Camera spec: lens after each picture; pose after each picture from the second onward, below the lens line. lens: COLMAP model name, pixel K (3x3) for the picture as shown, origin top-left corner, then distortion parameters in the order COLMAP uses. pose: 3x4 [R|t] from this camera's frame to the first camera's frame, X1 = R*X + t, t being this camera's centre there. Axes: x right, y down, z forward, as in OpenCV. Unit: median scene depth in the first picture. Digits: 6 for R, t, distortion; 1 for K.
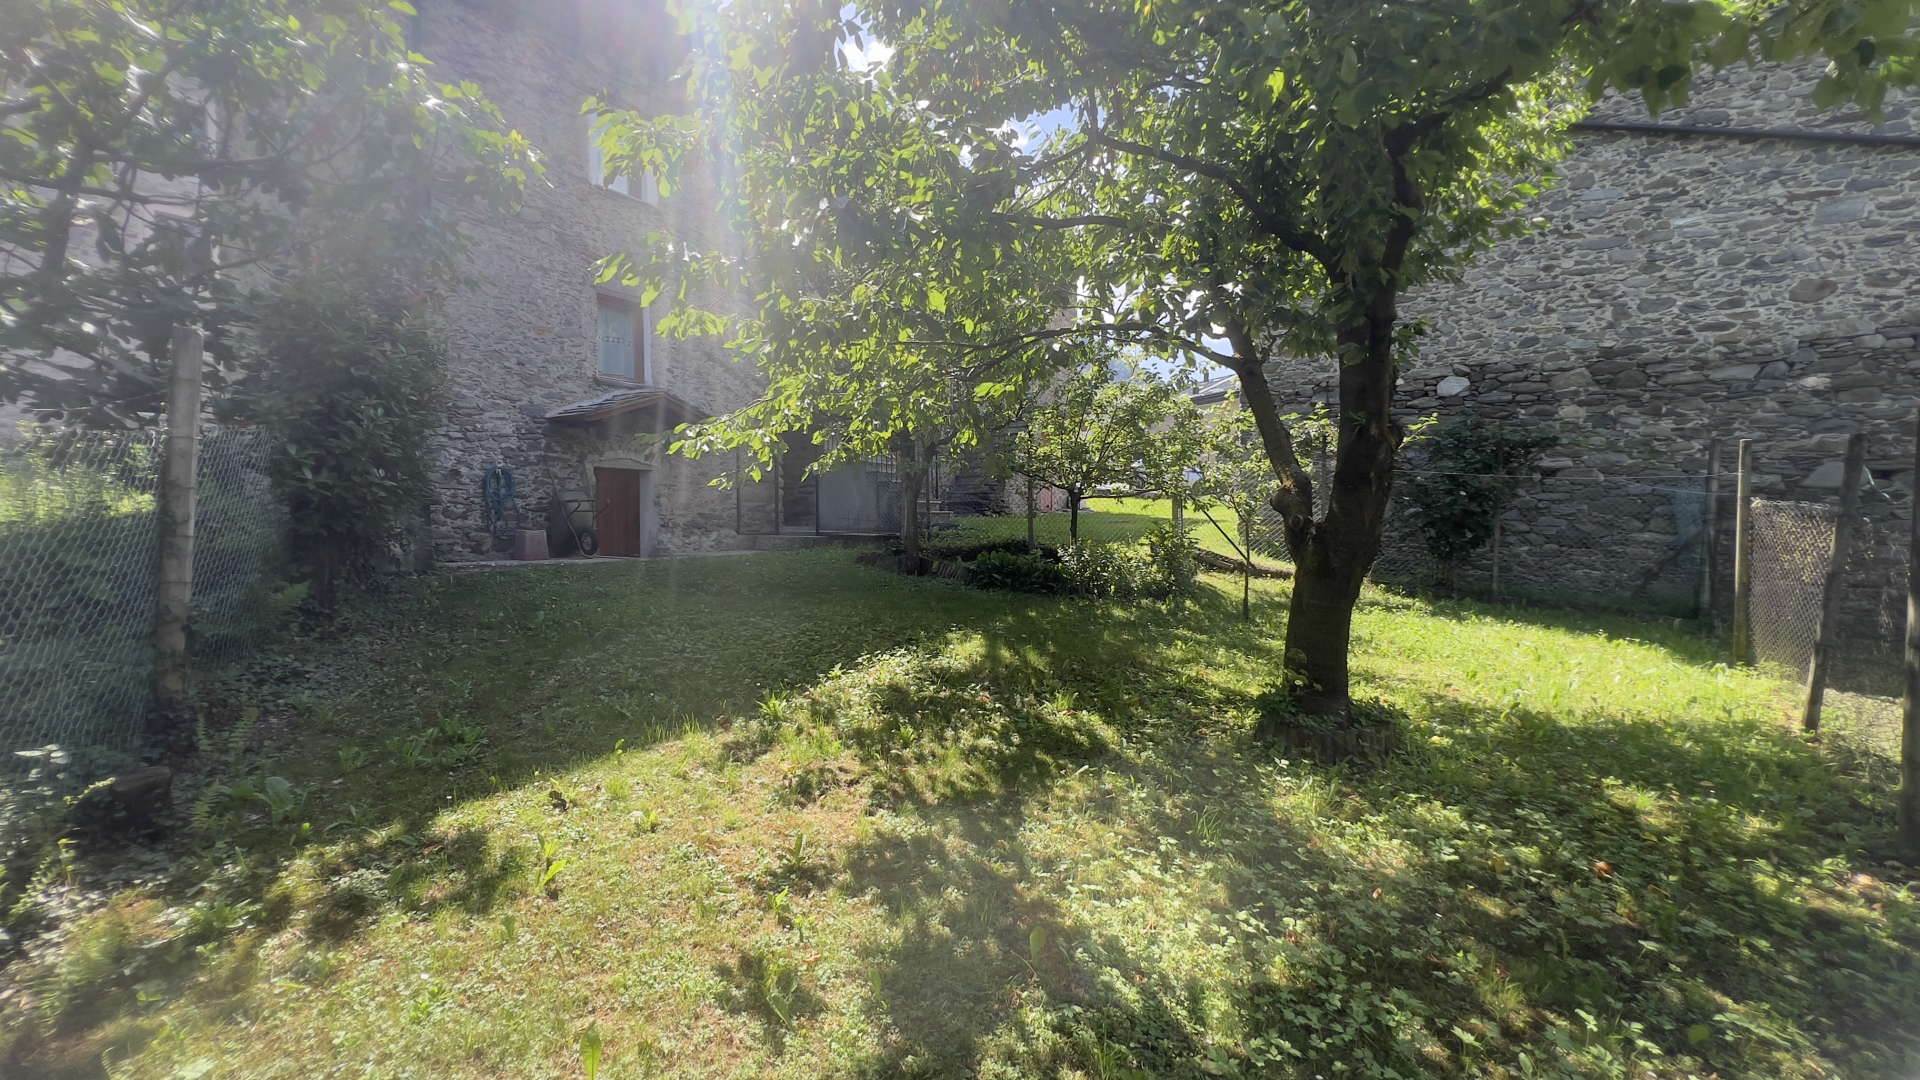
lens RADIAL K [[767.6, 0, 958.0], [0, 767.6, 539.2], [0, 0, 1]] dist [-0.003013, 0.000697]
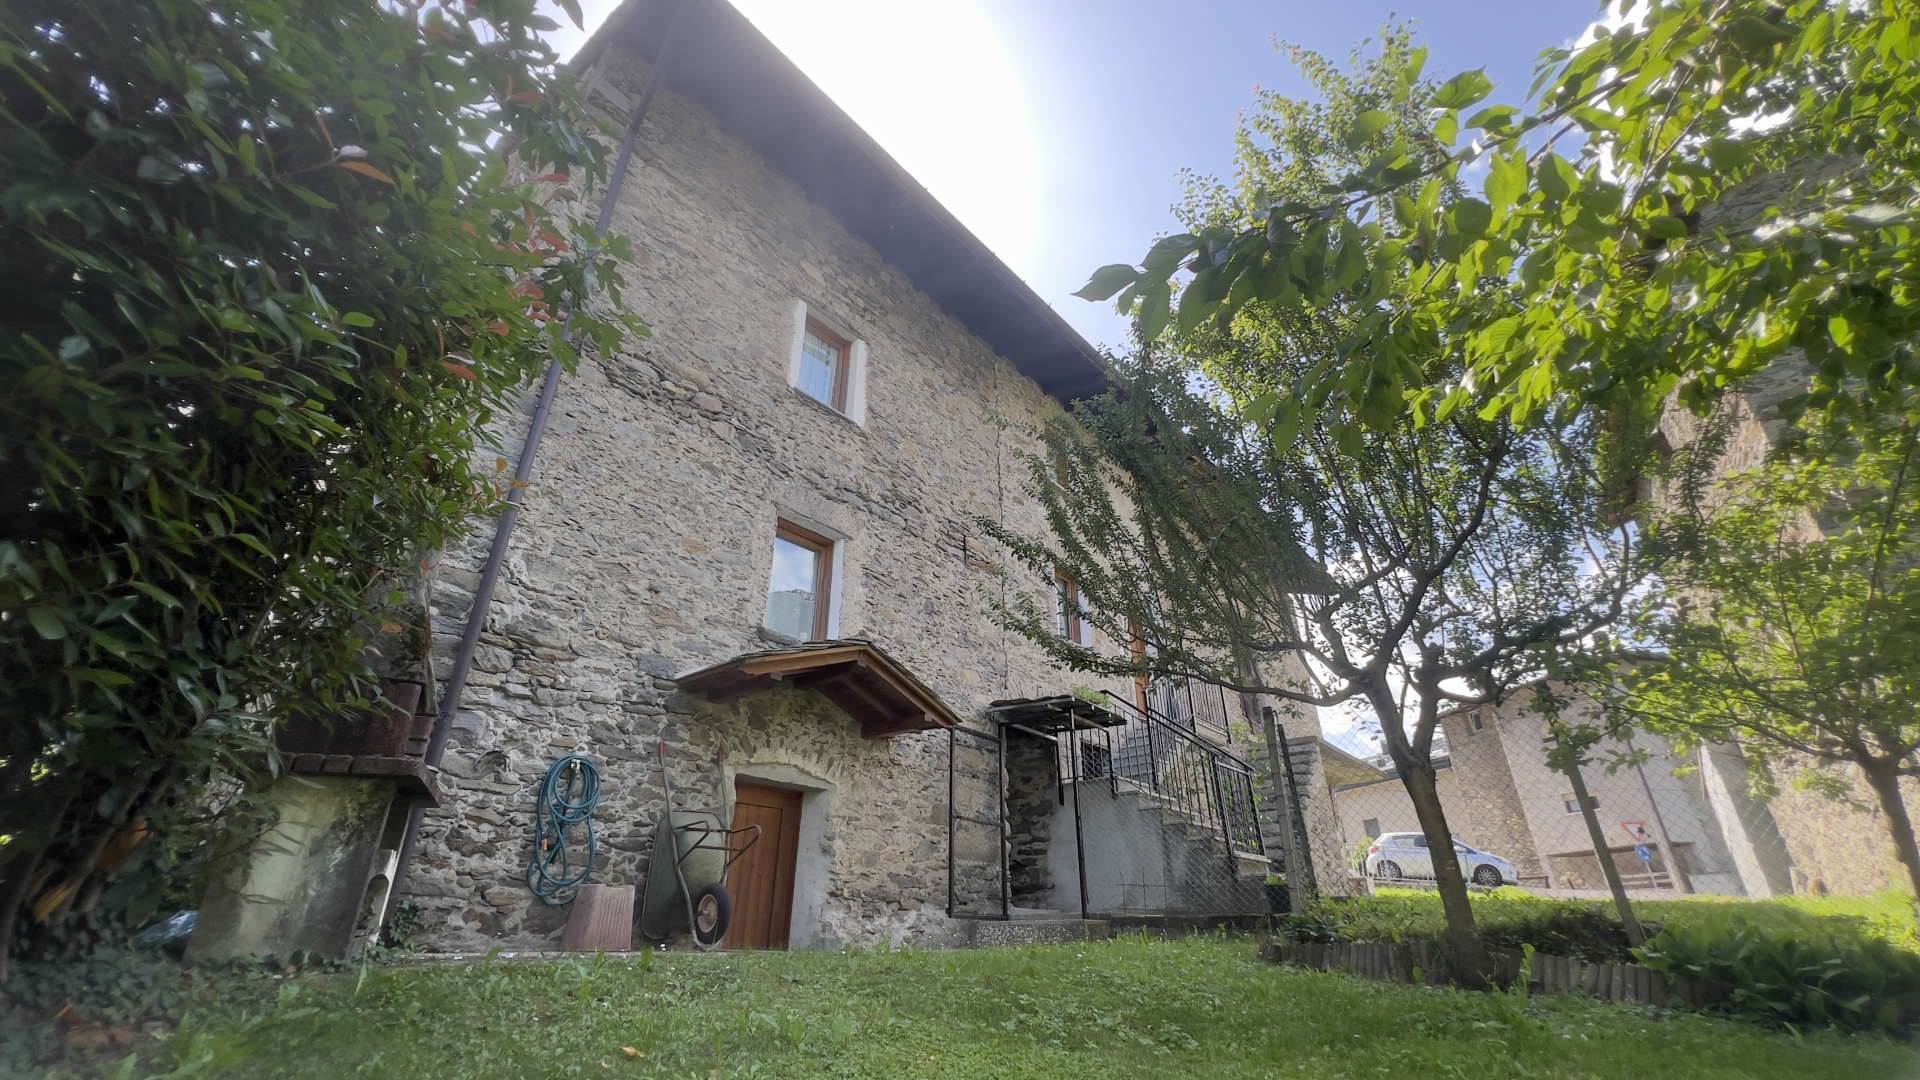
lens RADIAL K [[767.6, 0, 957.6], [0, 767.6, 541.3], [0, 0, 1]] dist [-0.003013, 0.000697]
pose [[0.991616, -0.054634, -0.117104, -0.258593], [-0.008561, 0.876460, -0.481399, 0.030524], [0.128938, 0.478365, 0.868644, 0.486118]]
